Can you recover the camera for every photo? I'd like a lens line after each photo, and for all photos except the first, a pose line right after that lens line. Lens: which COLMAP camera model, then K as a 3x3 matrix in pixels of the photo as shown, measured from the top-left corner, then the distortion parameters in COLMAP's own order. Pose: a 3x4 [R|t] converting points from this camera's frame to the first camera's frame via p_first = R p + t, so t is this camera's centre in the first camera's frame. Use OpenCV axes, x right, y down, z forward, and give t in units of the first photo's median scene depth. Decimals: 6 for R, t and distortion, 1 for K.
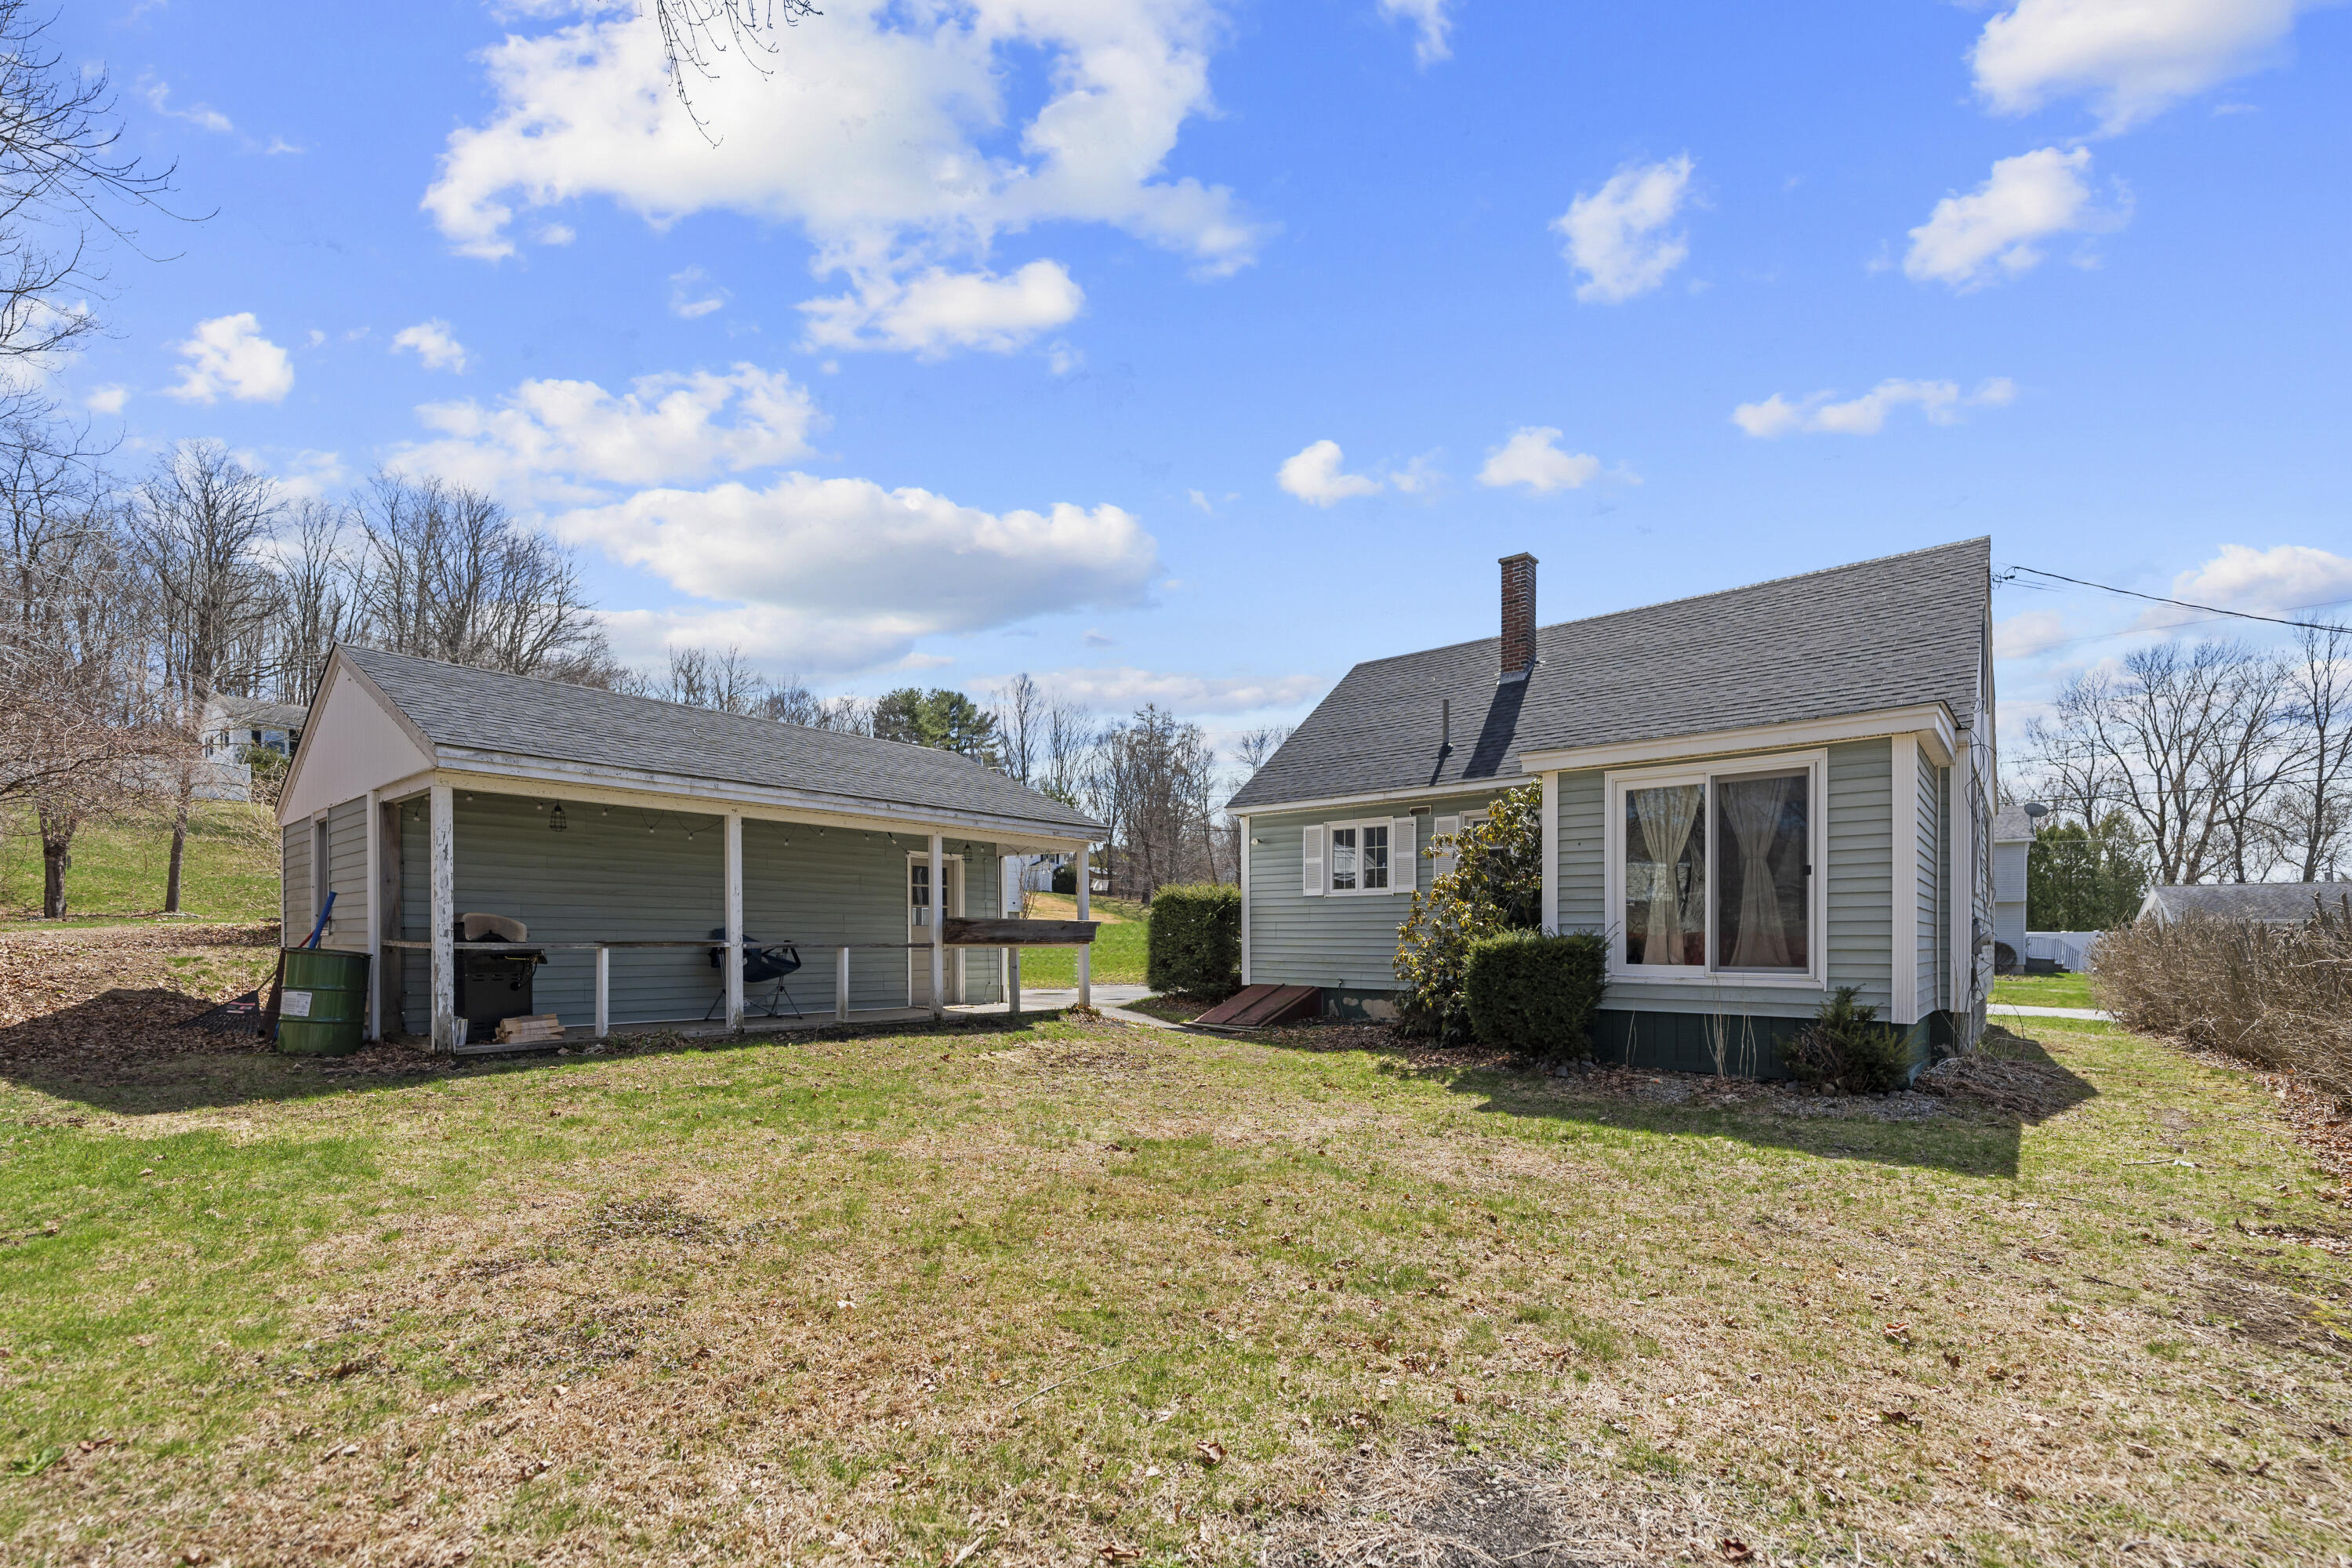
lens RADIAL K [[988.8, 0, 1176.1], [0, 988.8, 930.4], [0, 0, 1]] dist [-0.001048, -0.000040]
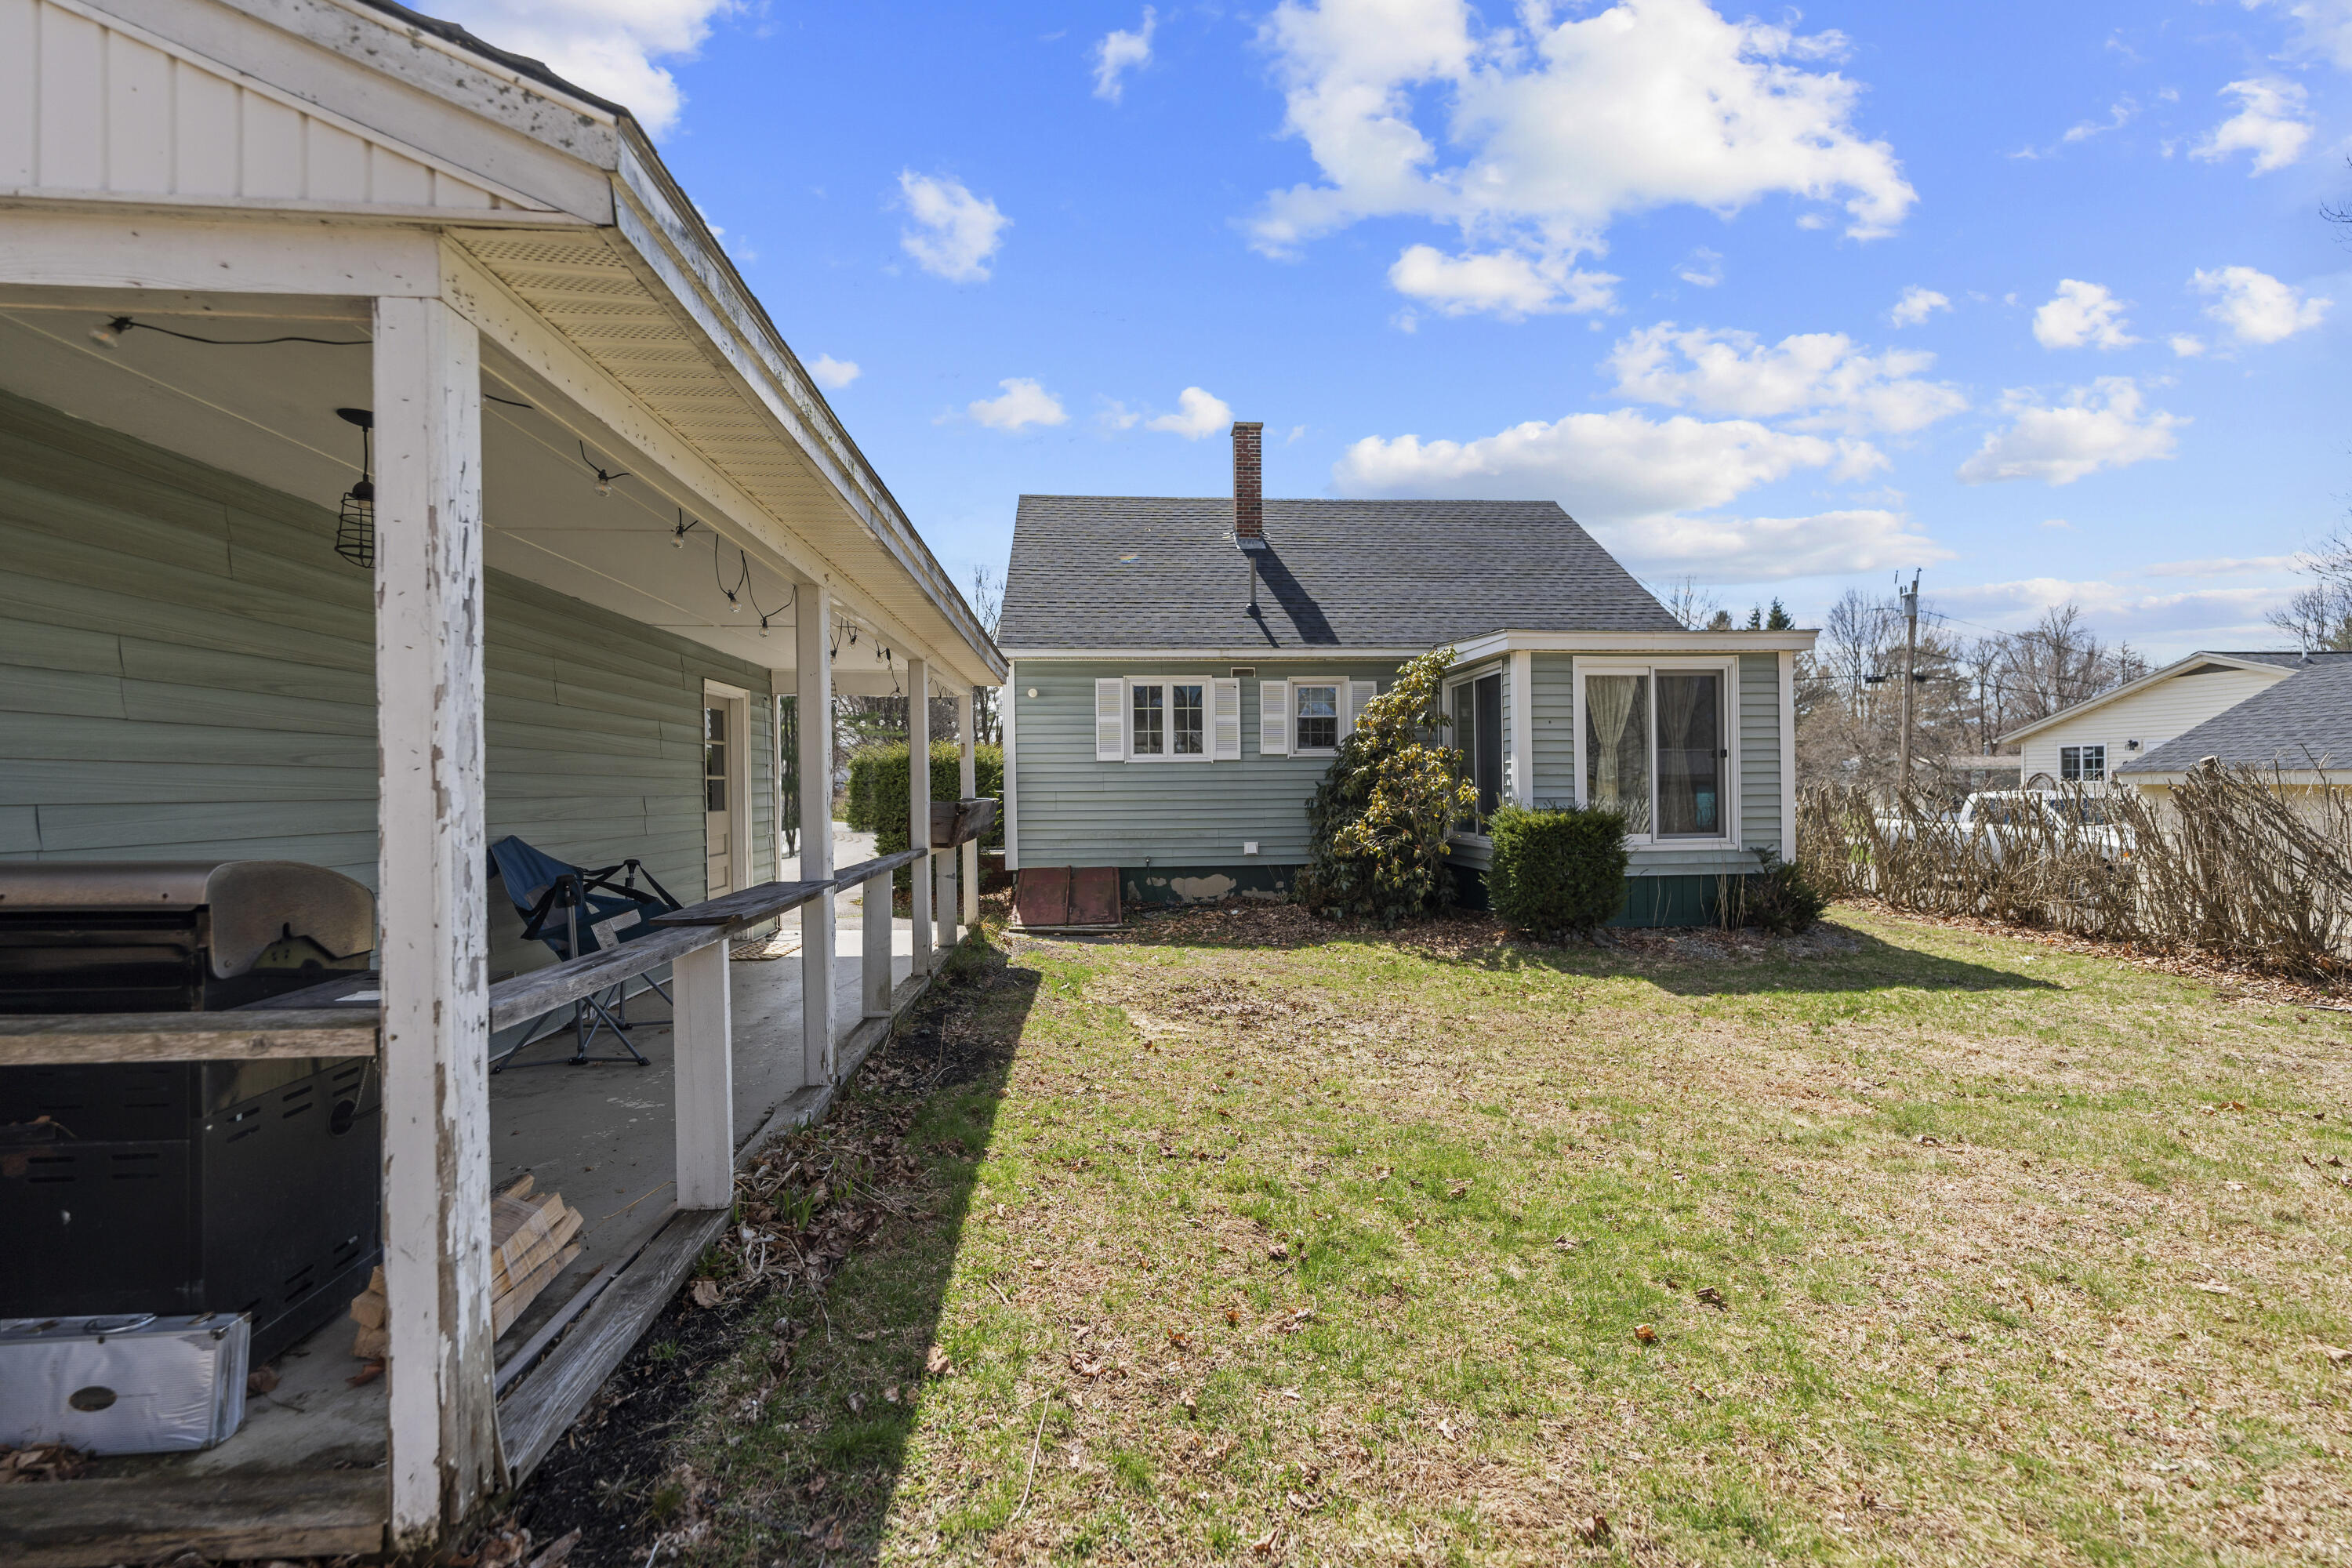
lens RADIAL K [[971.0, 0, 1176.0], [0, 971.0, 784.0], [0, 0, 1]] dist [0.000514, 0.000127]
pose [[0.711479, -0.000226, 0.702707, -0.440690], [0.002399, 0.999995, -0.002108, -0.014035], [-0.702703, 0.003185, 0.711476, 0.392584]]
